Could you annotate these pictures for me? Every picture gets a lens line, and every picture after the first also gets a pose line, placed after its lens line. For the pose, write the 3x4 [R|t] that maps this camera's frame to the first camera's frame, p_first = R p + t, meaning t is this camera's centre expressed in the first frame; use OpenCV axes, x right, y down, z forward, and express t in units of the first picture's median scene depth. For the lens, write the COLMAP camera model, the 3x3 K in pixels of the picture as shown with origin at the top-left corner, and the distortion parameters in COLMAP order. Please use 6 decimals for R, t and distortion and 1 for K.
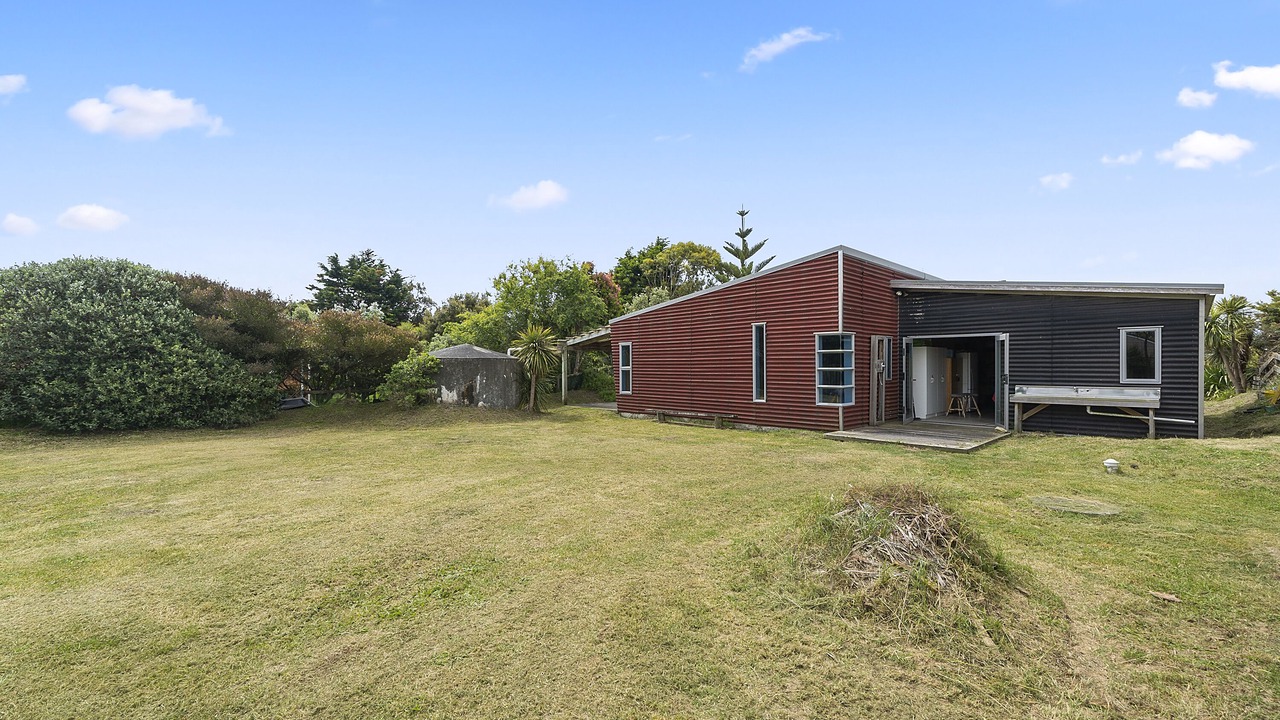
lens RADIAL K [[508.9, 0, 641.1], [0, 508.9, 371.1], [0, 0, 1]] dist [-0.002156, -0.000335]
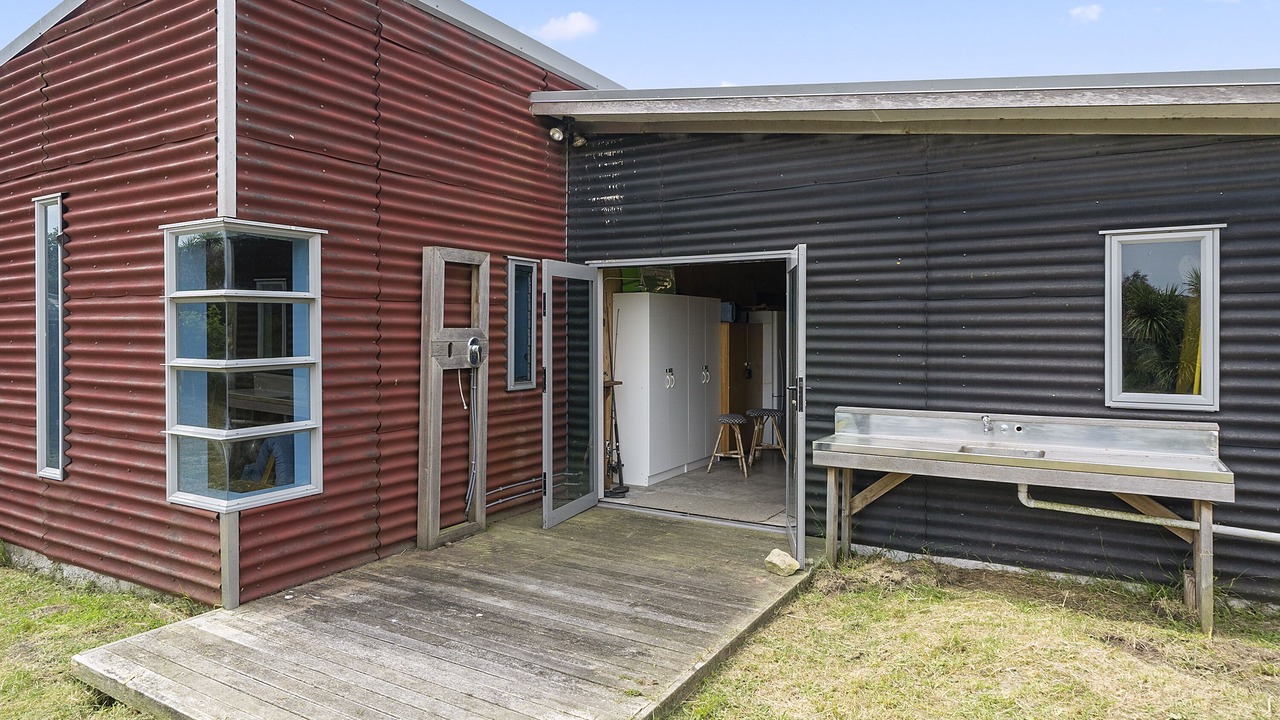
lens RADIAL K [[778.0, 0, 641.5], [0, 778.0, 347.3], [0, 0, 1]] dist [0.000190, 0.002279]
pose [[0.956079, -0.003322, 0.293092, 0.477786], [0.001633, 0.999981, 0.006008, -0.014741], [-0.293106, -0.005265, 0.956065, 0.565348]]
